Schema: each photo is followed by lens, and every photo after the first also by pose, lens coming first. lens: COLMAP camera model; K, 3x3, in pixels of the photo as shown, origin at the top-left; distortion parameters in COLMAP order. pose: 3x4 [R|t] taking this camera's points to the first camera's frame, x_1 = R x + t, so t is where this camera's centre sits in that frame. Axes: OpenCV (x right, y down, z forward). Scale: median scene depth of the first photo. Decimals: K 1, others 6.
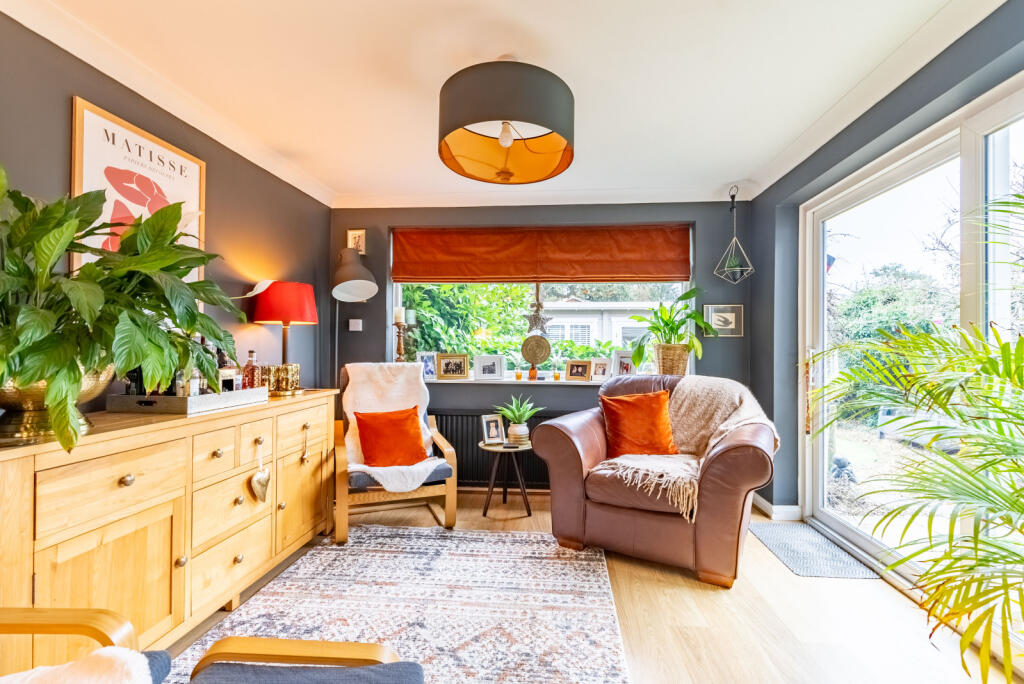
lens RADIAL K [[470.9, 0, 512.0], [0, 470.9, 342.0], [0, 0, 1]] dist [-0.062159, 0.024264]
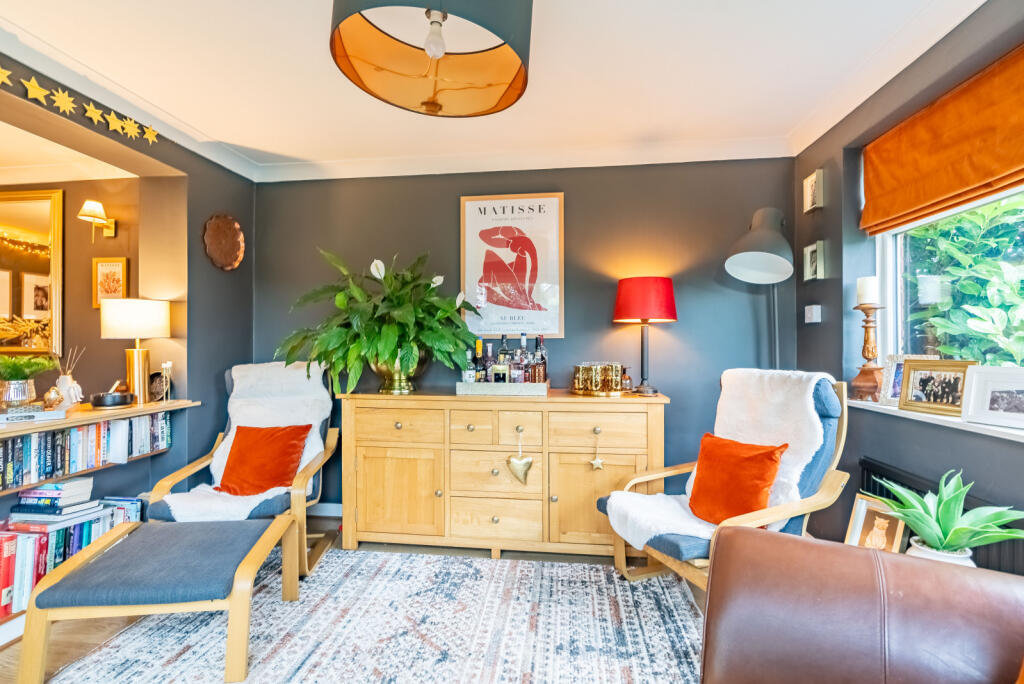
lens RADIAL K [[461.6, 0, 512.0], [0, 461.6, 342.0], [0, 0, 1]] dist [-0.001176, -0.000017]
pose [[-0.022850, -0.009275, -0.999696, 0.530896], [0.012947, 0.999870, -0.009572, 0.007930], [0.999655, -0.013162, -0.022727, 0.887664]]
